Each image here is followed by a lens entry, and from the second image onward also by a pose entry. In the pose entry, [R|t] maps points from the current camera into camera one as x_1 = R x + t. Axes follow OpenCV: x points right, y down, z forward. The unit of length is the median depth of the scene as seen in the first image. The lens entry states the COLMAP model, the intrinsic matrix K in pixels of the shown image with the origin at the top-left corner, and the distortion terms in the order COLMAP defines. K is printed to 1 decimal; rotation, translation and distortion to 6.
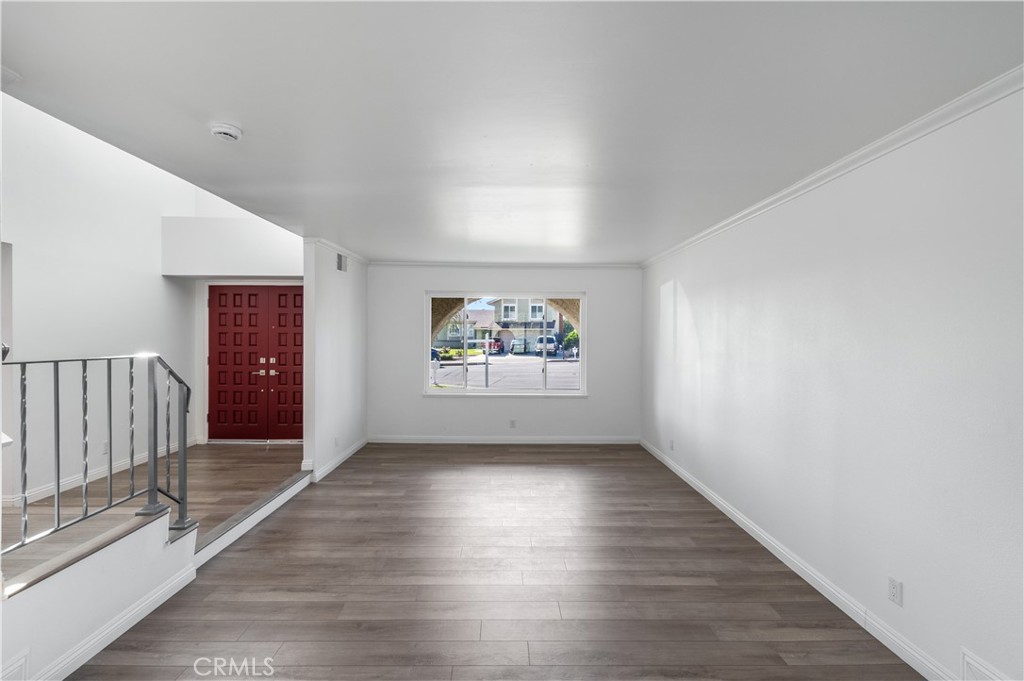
lens RADIAL K [[478.2, 0, 509.1], [0, 478.2, 338.5], [0, 0, 1]] dist [0.005810, 0.000968]
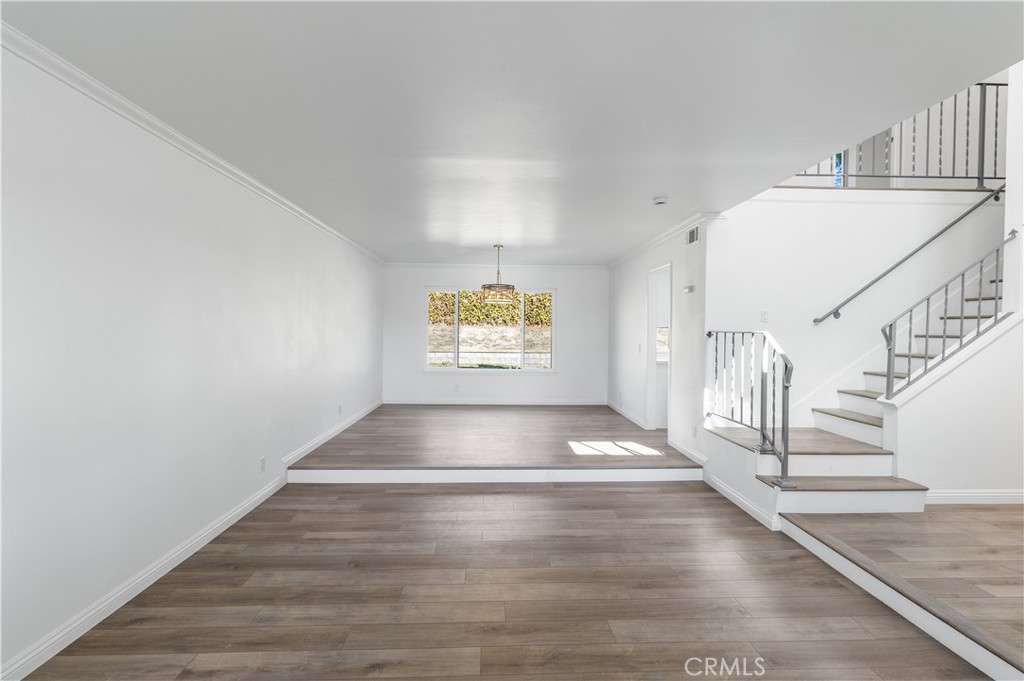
lens RADIAL K [[478.2, 0, 513.2], [0, 478.2, 336.7], [0, 0, 1]] dist [0.005810, 0.000968]
pose [[-0.999289, -0.016158, -0.034062, 0.002764], [-0.016797, 0.999686, 0.018586, 0.027916], [0.033751, 0.019145, -0.999247, 1.913267]]
